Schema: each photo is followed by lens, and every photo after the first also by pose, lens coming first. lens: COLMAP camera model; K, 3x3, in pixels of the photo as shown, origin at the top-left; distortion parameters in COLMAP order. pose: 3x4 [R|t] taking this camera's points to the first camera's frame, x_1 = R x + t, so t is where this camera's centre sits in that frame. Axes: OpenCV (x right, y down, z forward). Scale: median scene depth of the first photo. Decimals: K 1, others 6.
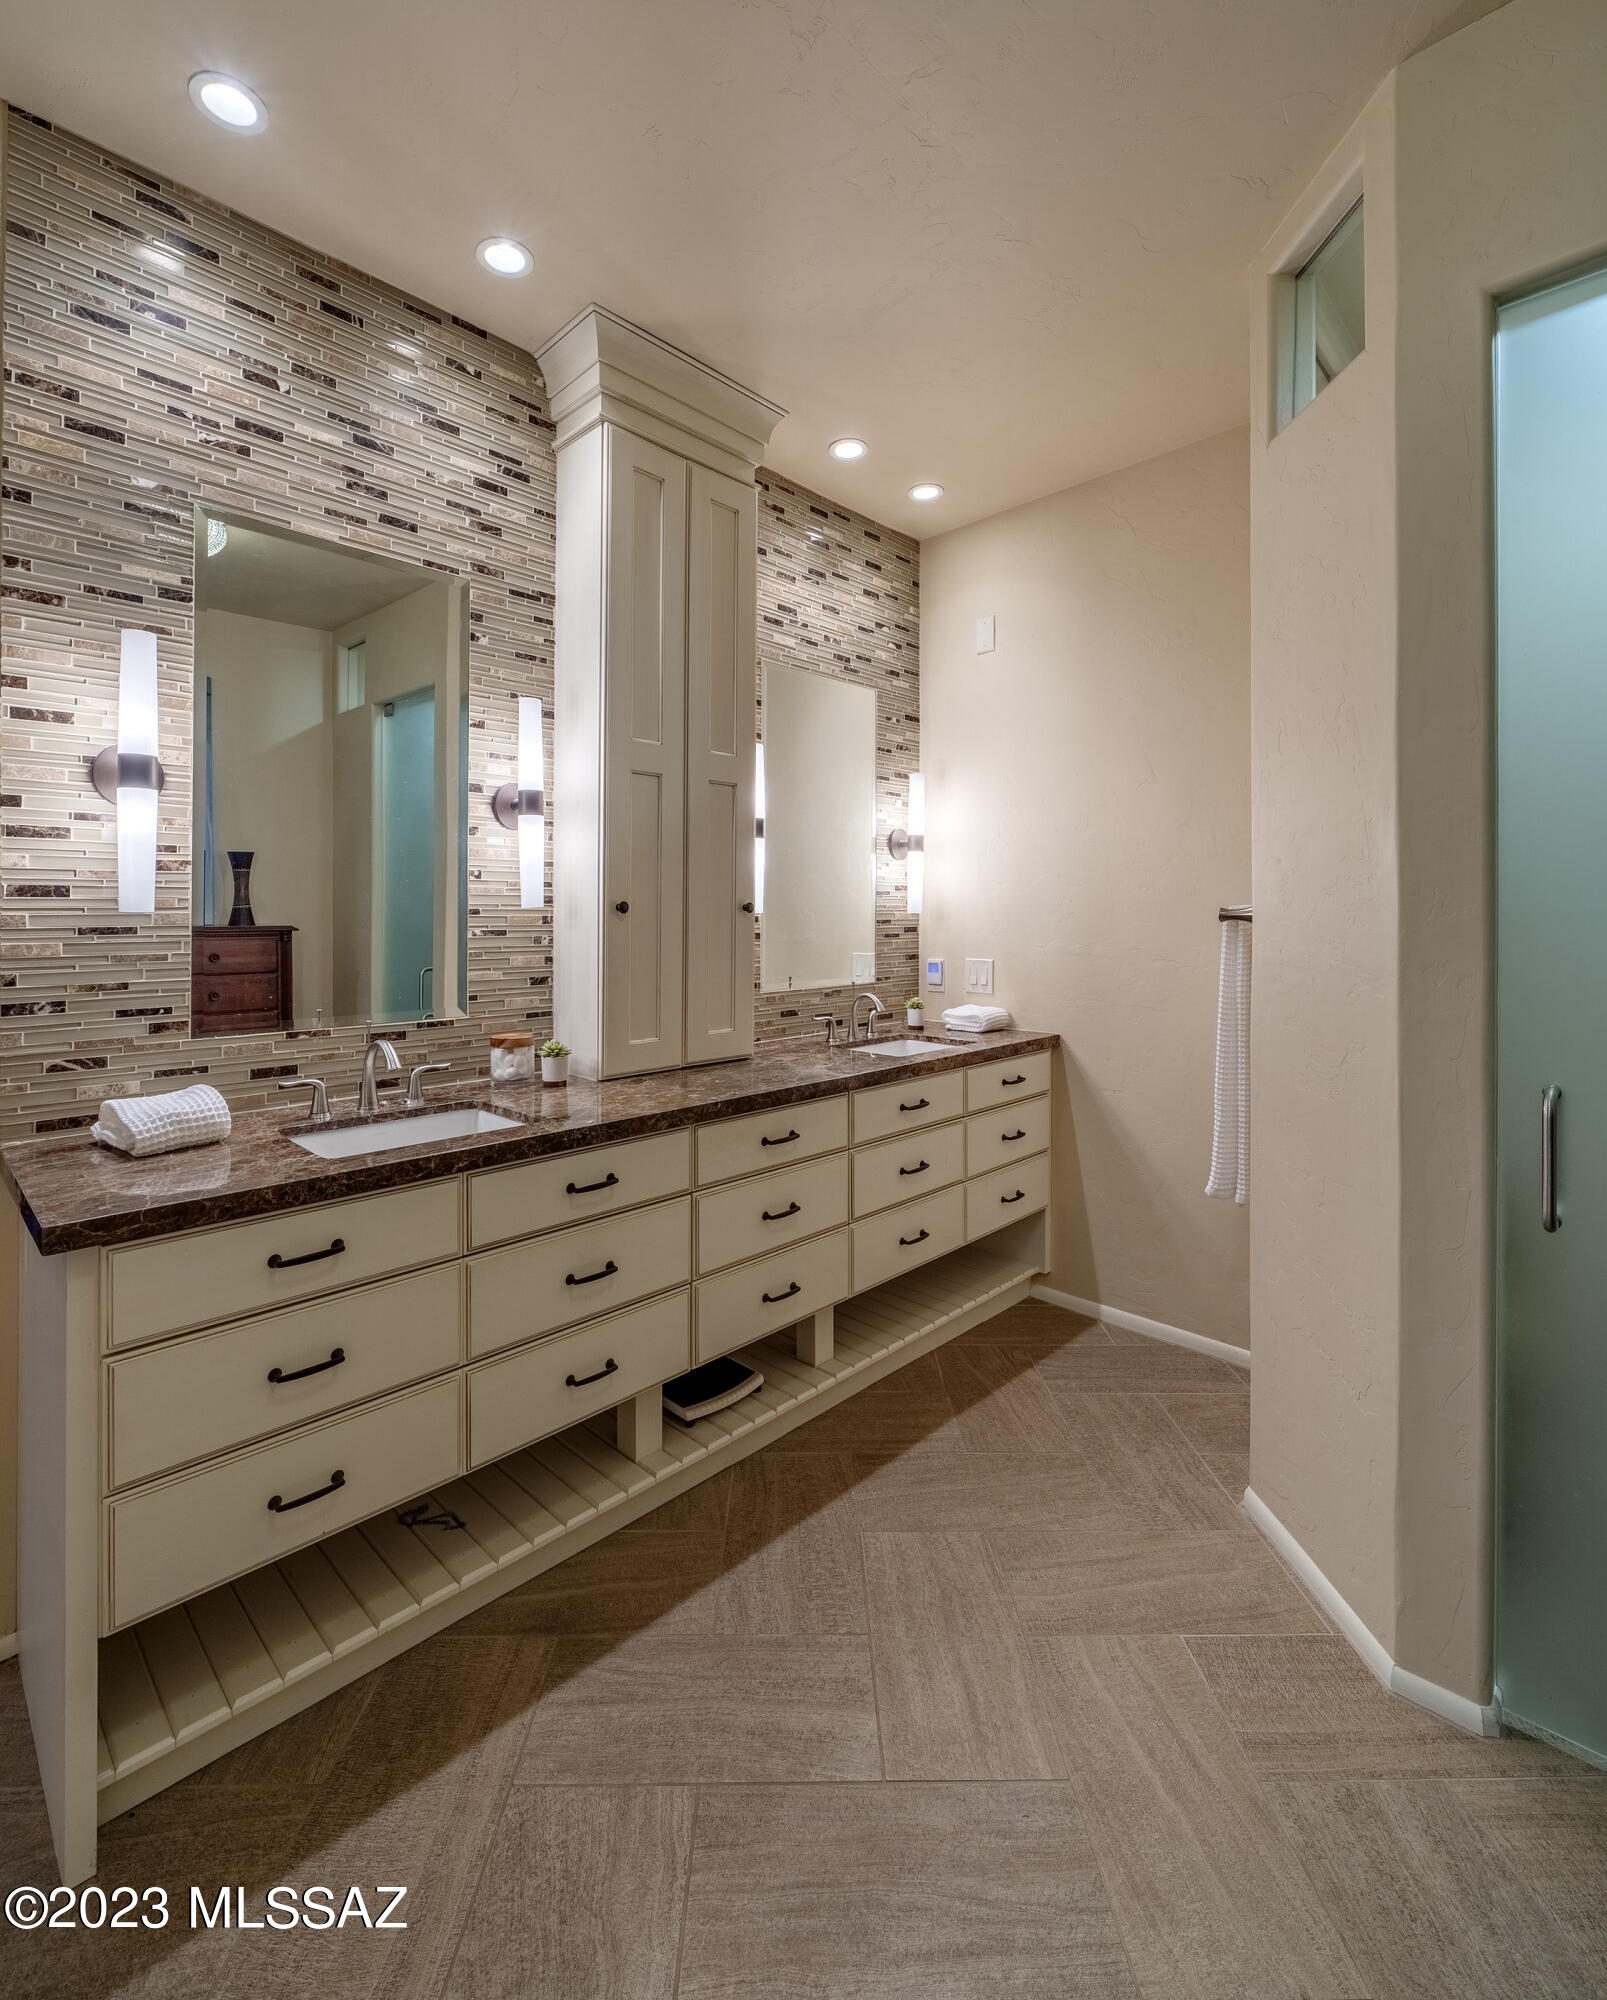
lens RADIAL K [[977.9, 0, 854.1], [0, 977.9, 911.8], [0, 0, 1]] dist [-0.003589, 0.000148]
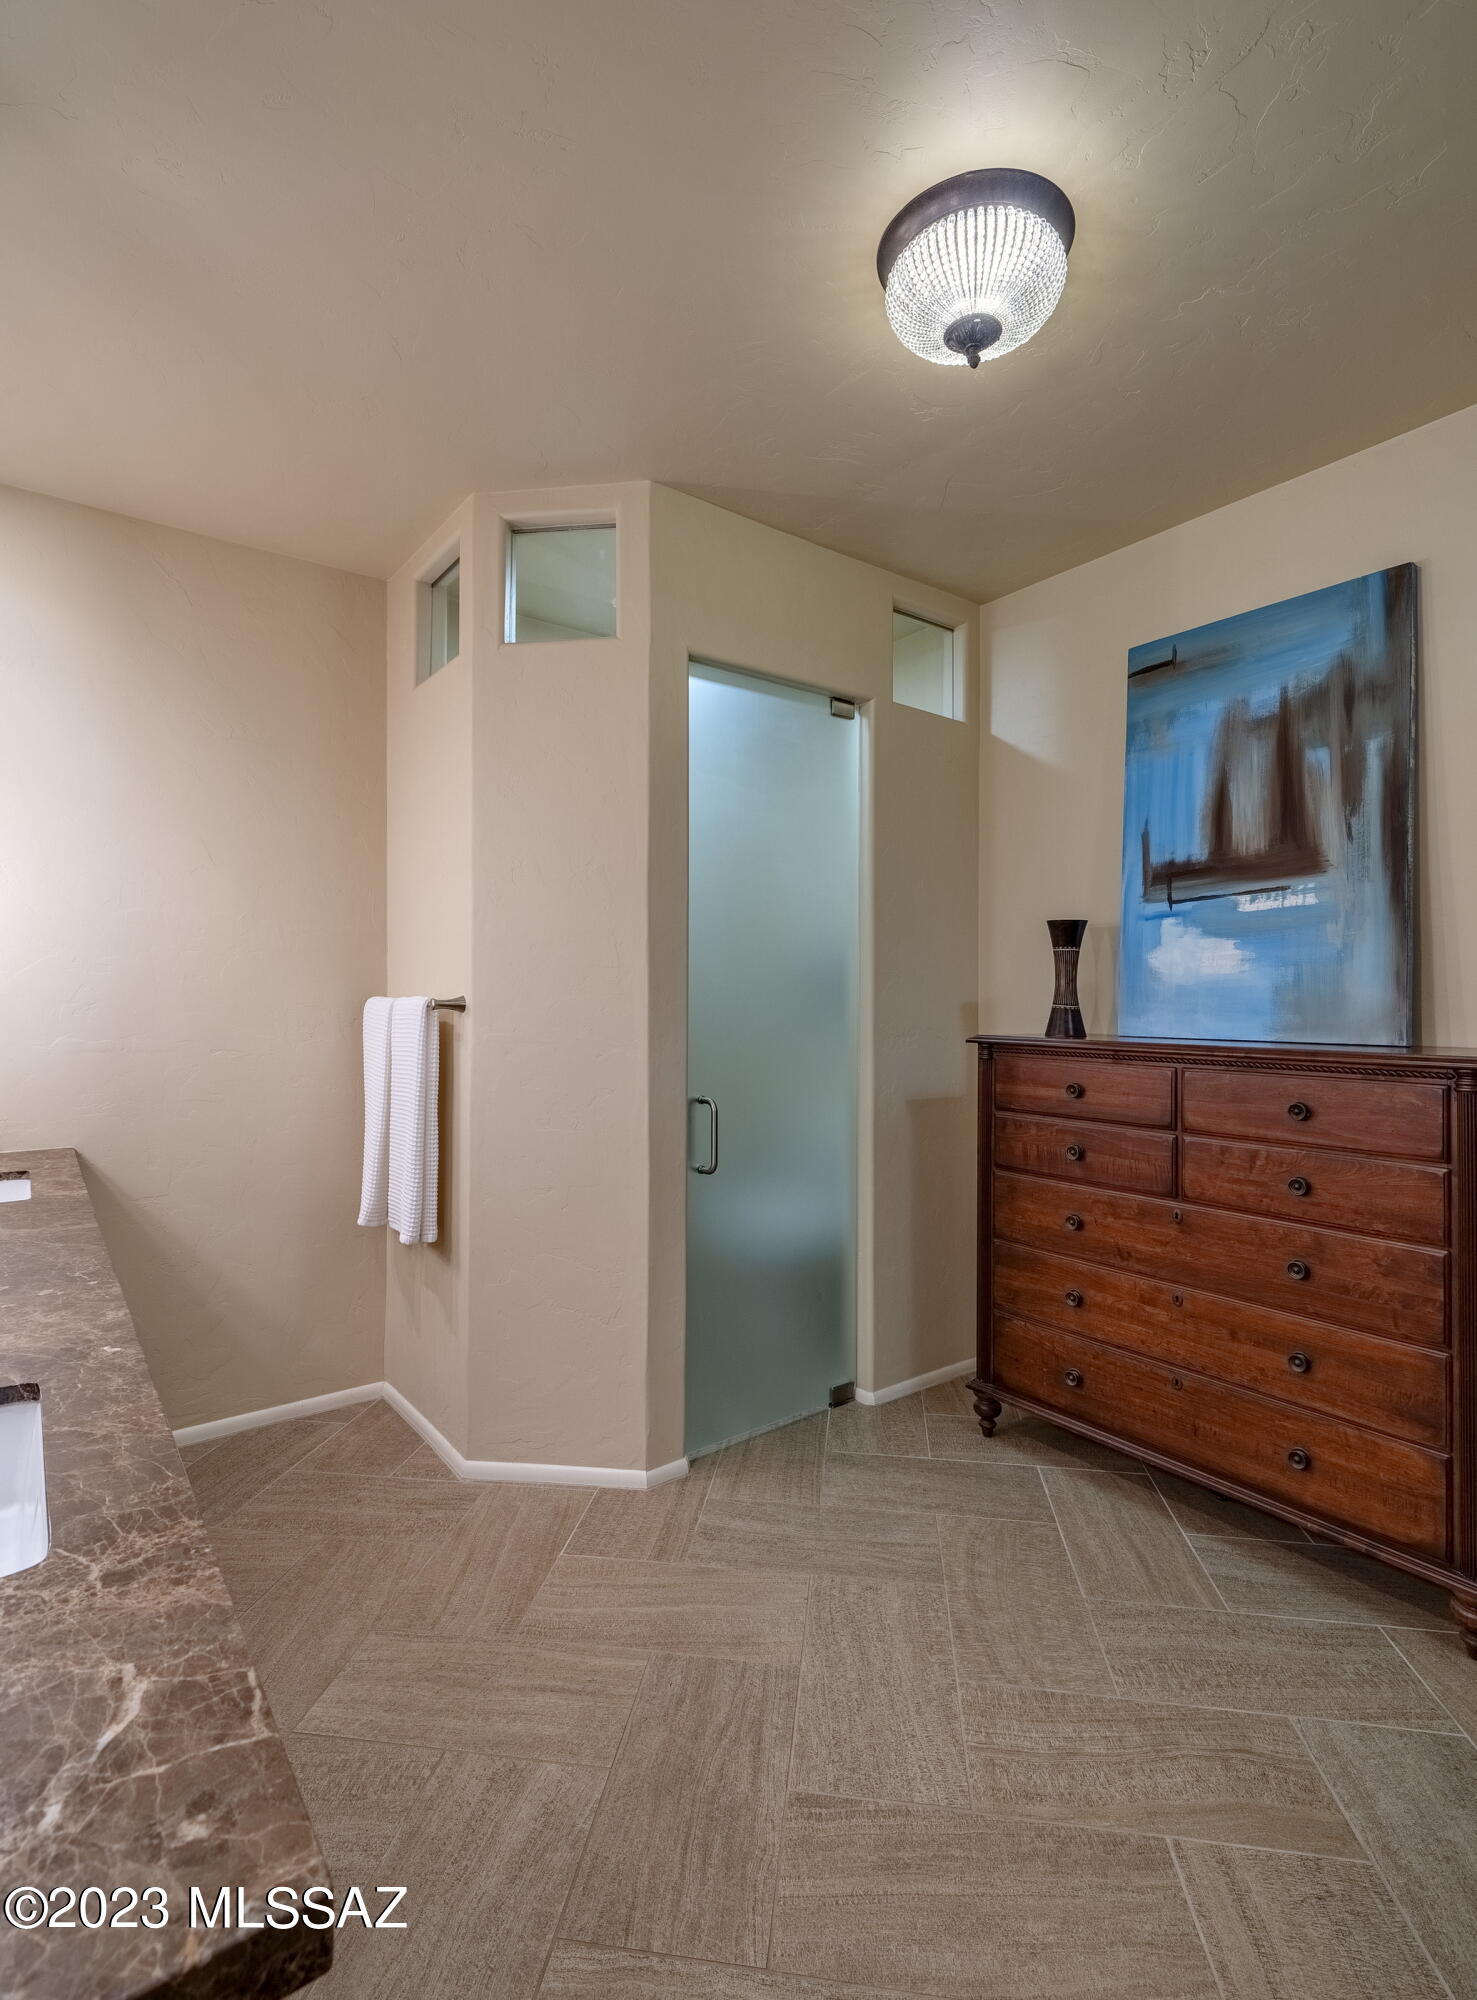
lens RADIAL K [[875.4, 0, 738.7], [0, 875.4, 1000.1], [0, 0, 1]] dist [-0.000103, -0.000061]
pose [[0.174630, 0.002655, 0.984631, -0.777895], [-0.000746, 0.999996, -0.002564, 0.000073], [-0.984634, -0.000287, 0.174631, 0.555622]]
